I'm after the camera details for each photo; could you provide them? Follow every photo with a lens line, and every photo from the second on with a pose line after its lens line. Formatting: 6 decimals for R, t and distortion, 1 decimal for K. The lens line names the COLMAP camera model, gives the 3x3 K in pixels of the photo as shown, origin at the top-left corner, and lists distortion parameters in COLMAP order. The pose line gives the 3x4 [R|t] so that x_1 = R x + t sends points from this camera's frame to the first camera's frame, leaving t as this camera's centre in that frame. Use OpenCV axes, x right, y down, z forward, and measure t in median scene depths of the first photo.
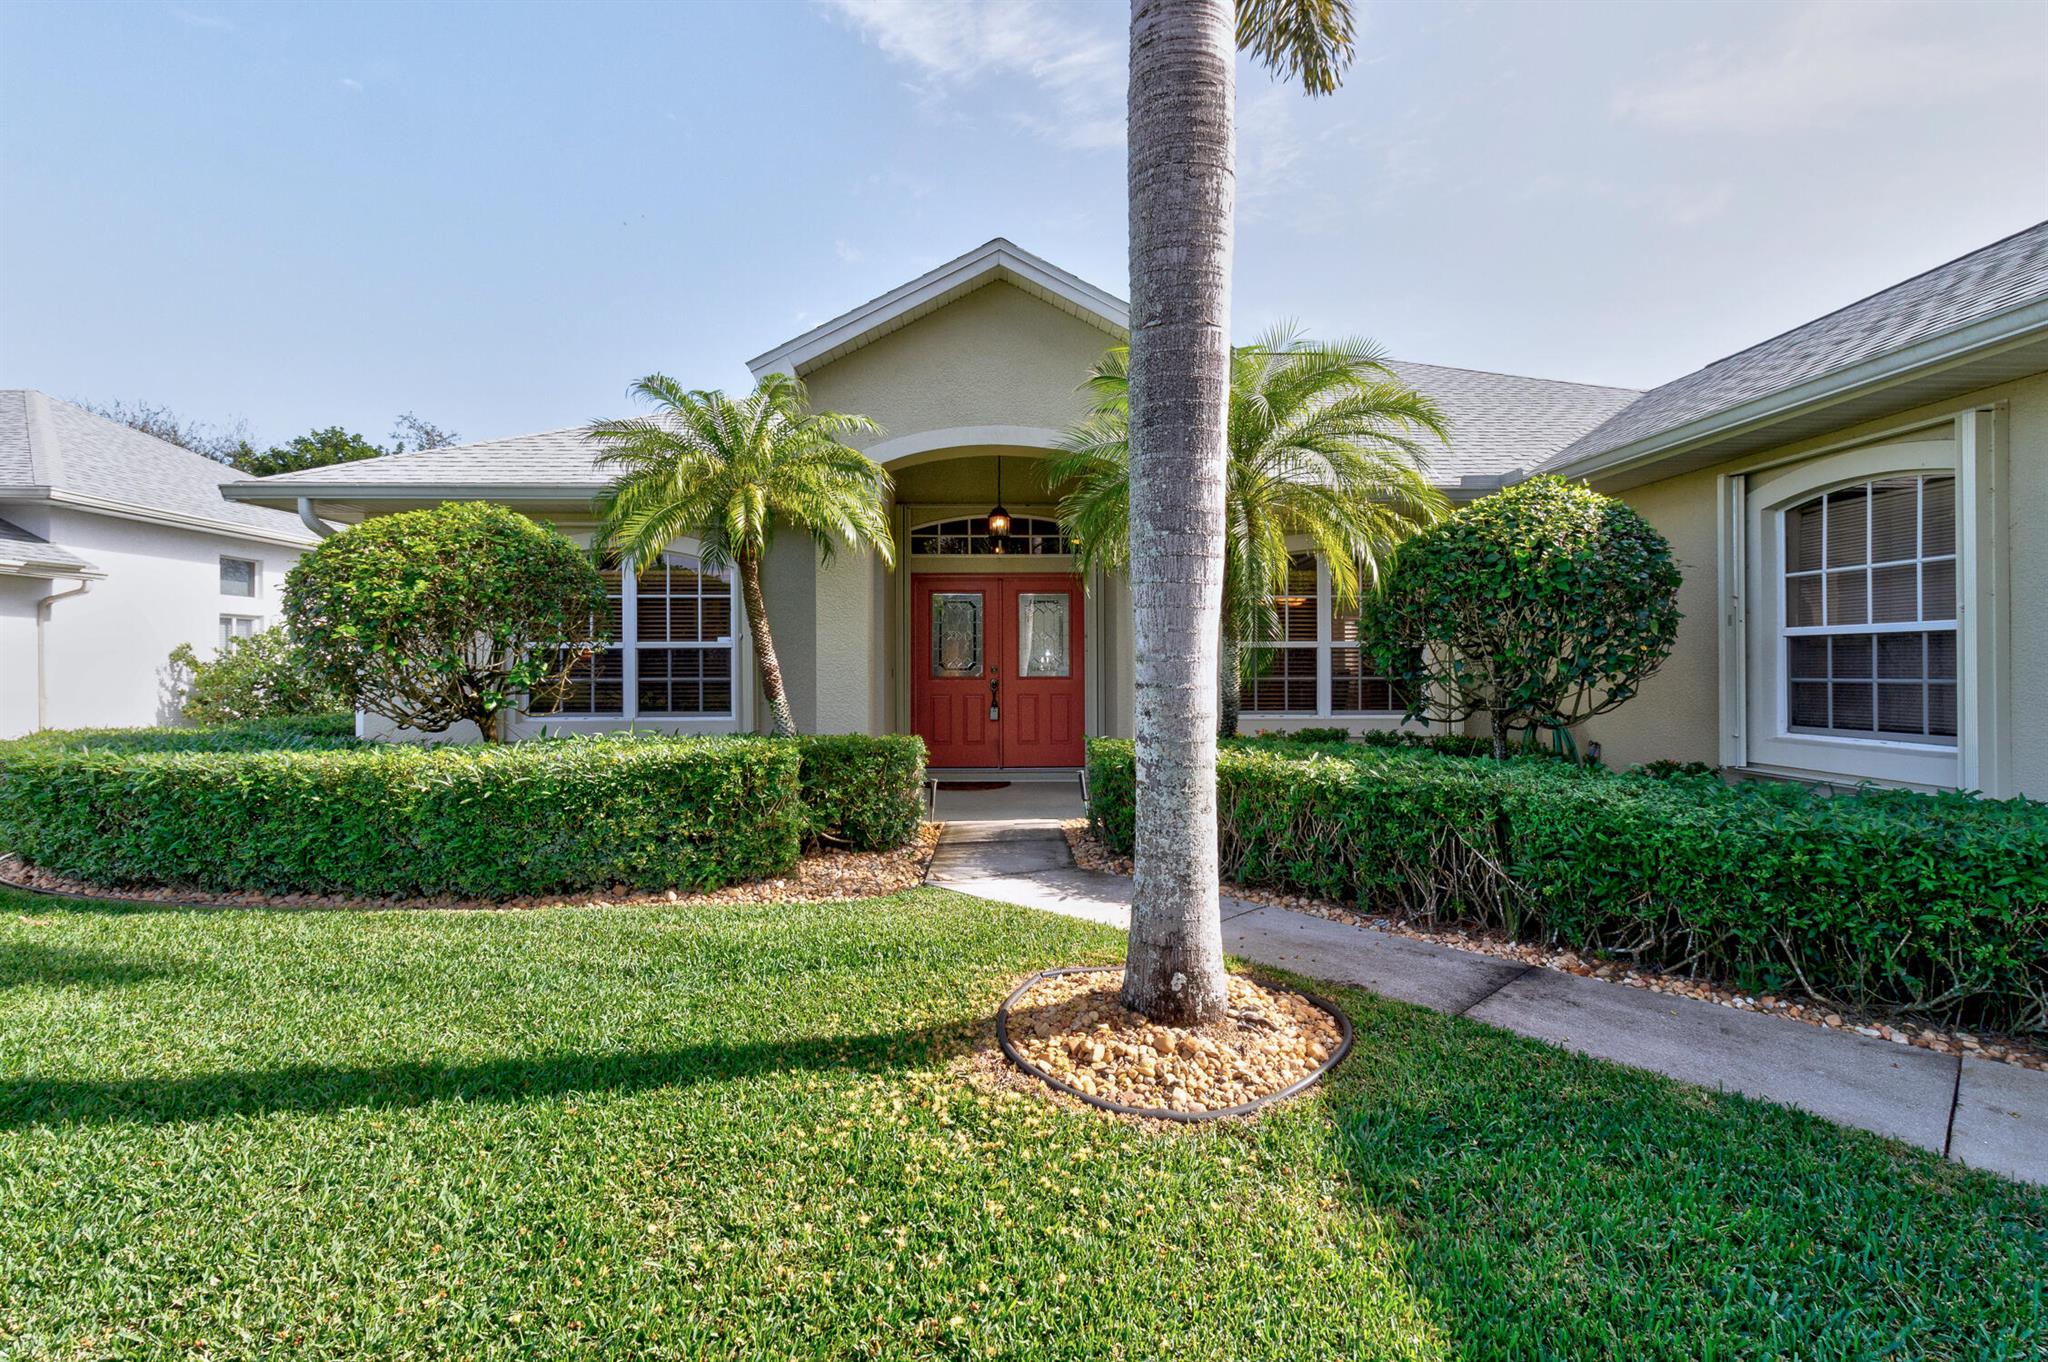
lens RADIAL K [[982.3, 0, 1020.3], [0, 982.3, 676.4], [0, 0, 1]] dist [0.009458, 0.000320]
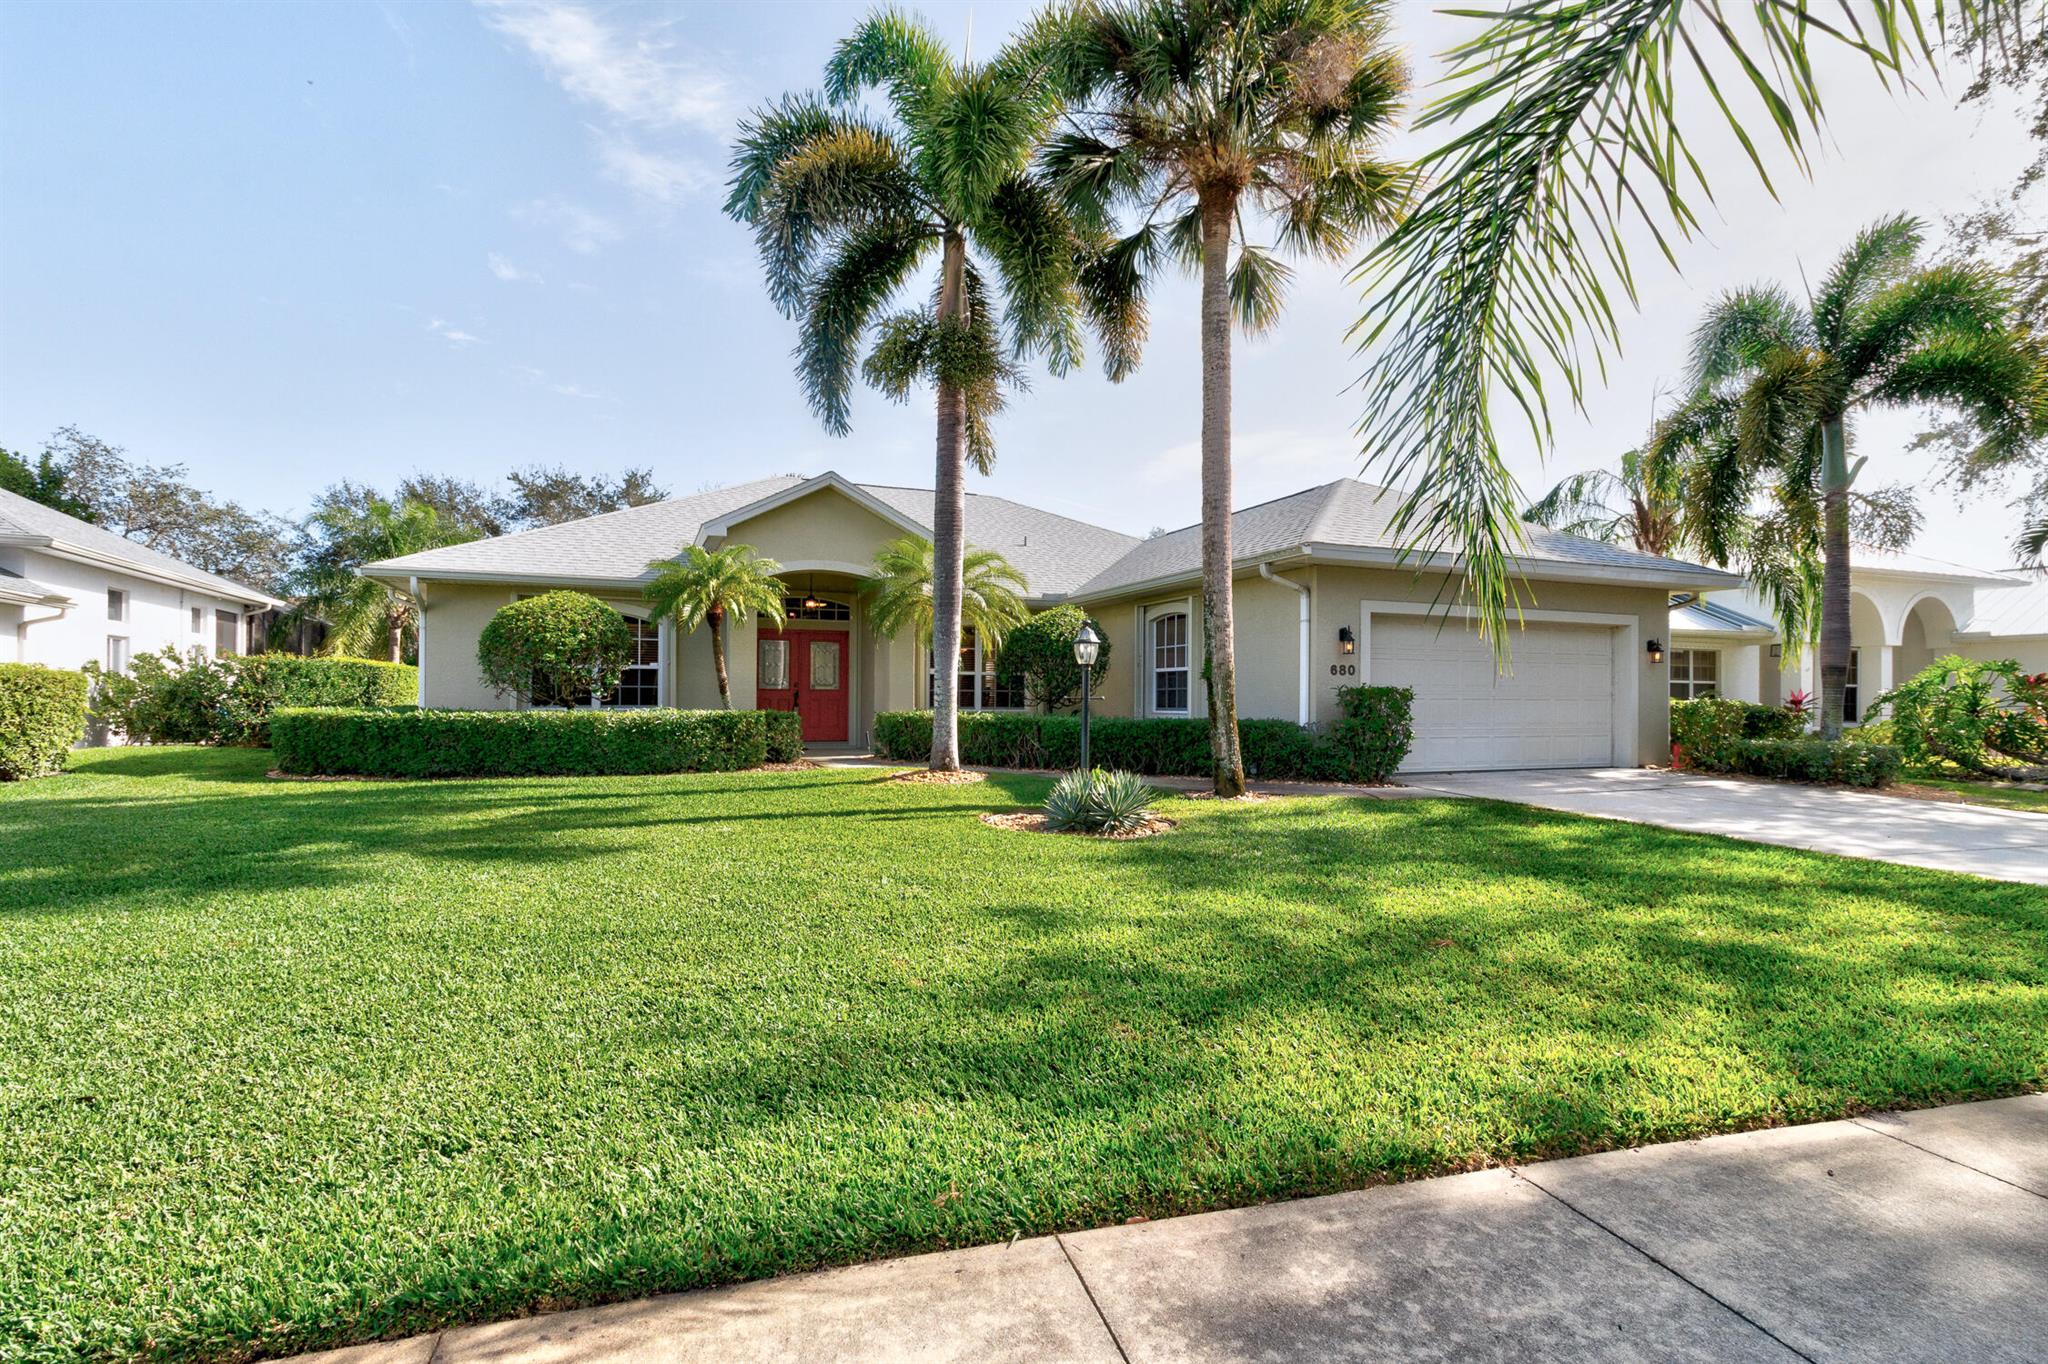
lens RADIAL K [[982.3, 0, 936.9], [0, 982.3, 722.9], [0, 0, 1]] dist [0.009458, 0.000320]
pose [[0.961951, 0.005013, 0.273174, -0.441522], [-0.008038, 0.999918, 0.009956, 0.068251], [-0.273102, -0.011773, 0.961913, -1.257834]]
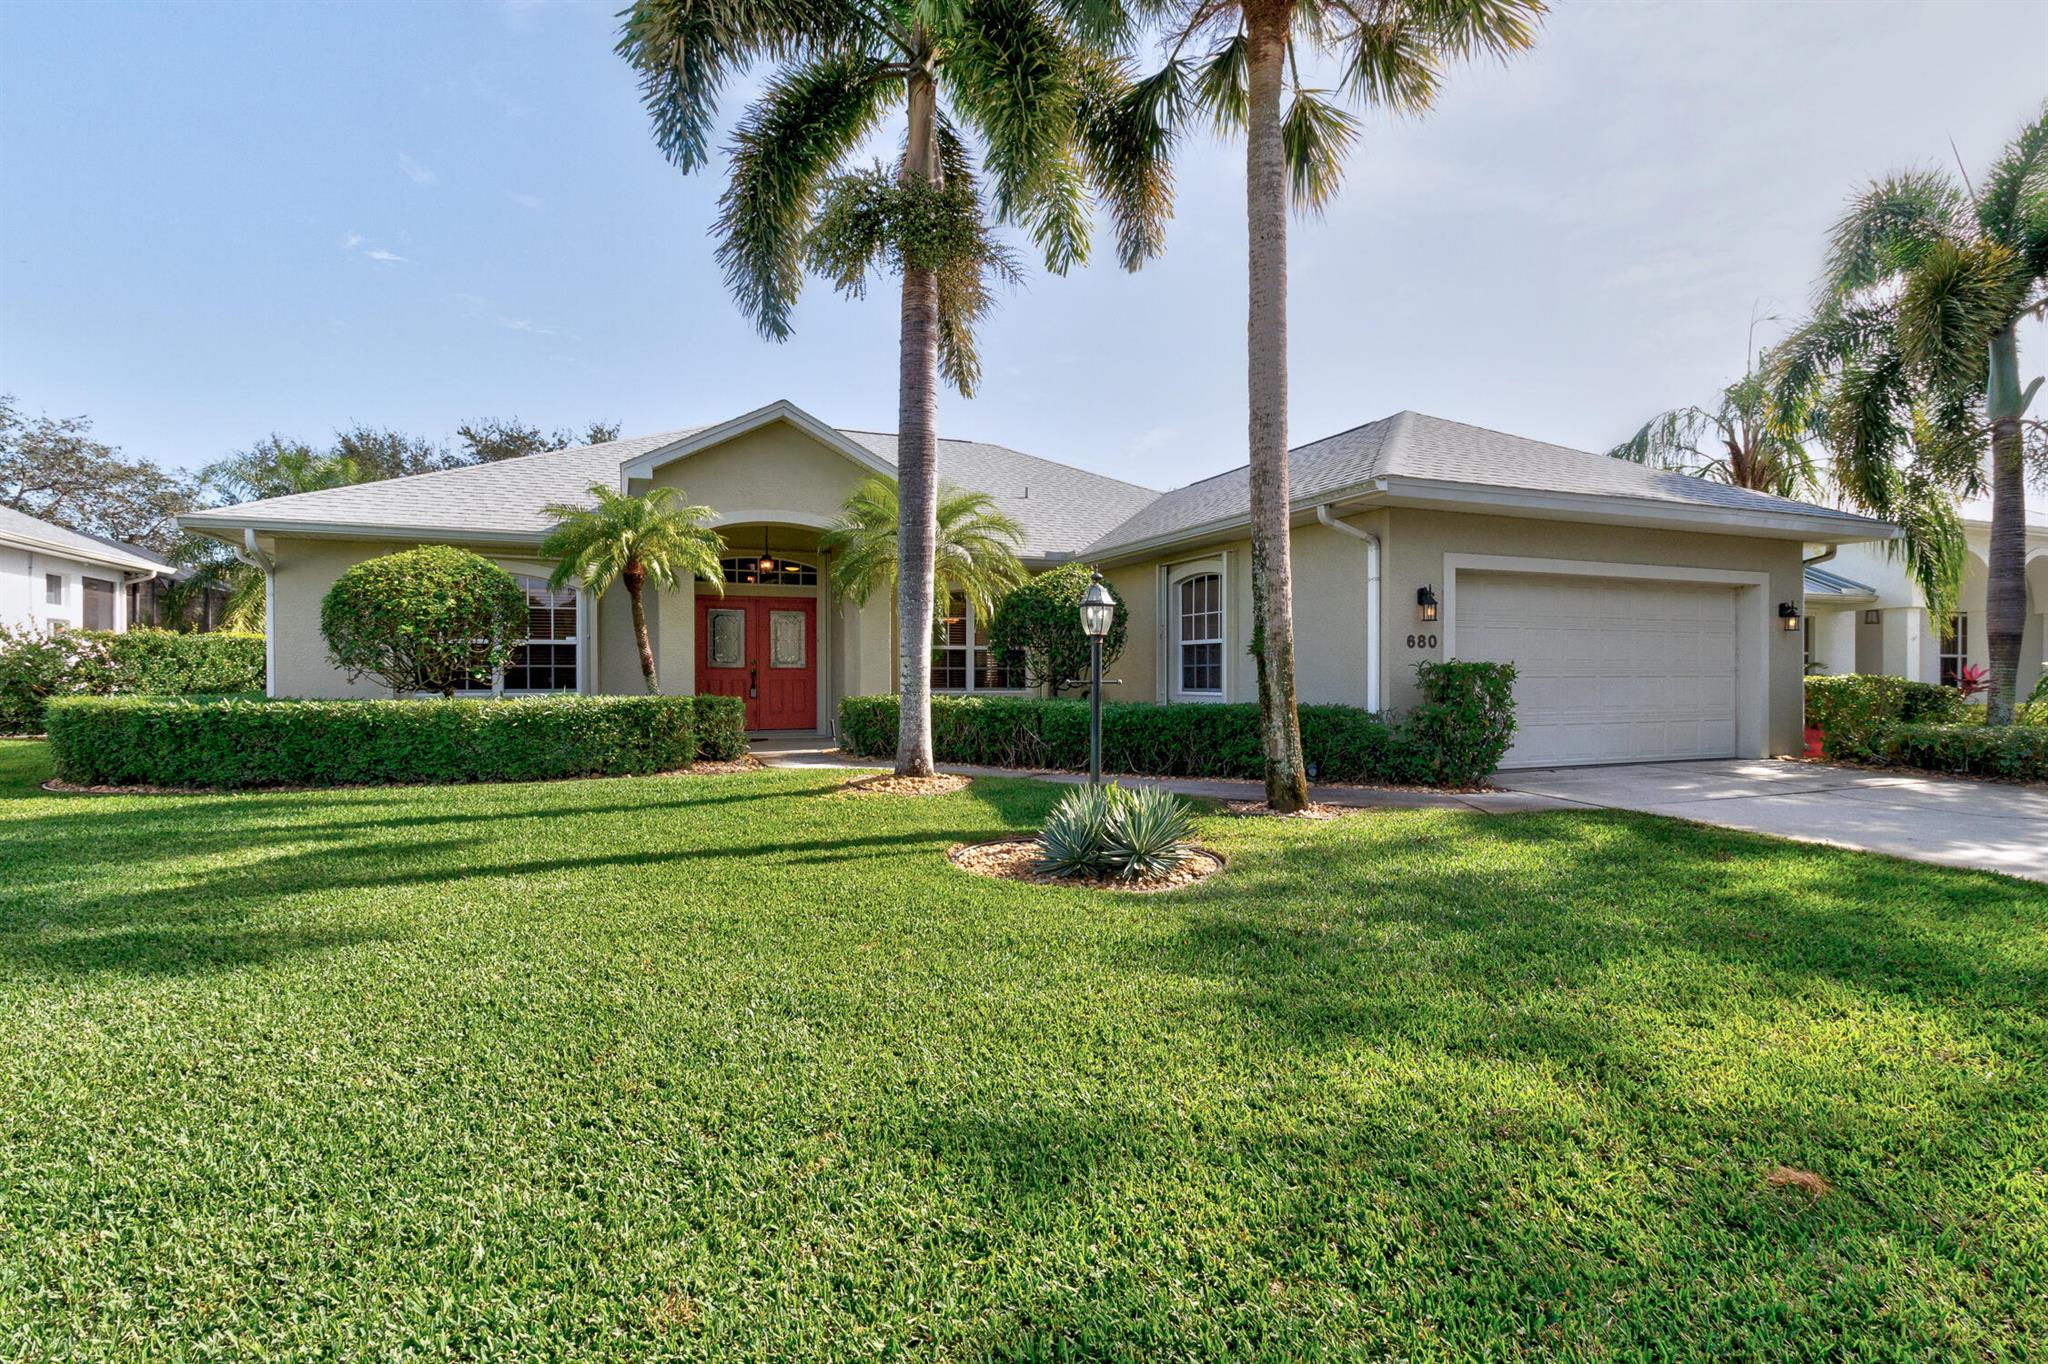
lens RADIAL K [[982.3, 0, 985.3], [0, 982.3, 694.7], [0, 0, 1]] dist [0.009458, 0.000320]
pose [[0.951958, -0.001234, 0.306225, -0.254137], [-0.001385, 0.999964, 0.008333, 0.047786], [-0.306224, -0.008357, 0.951923, -0.853816]]
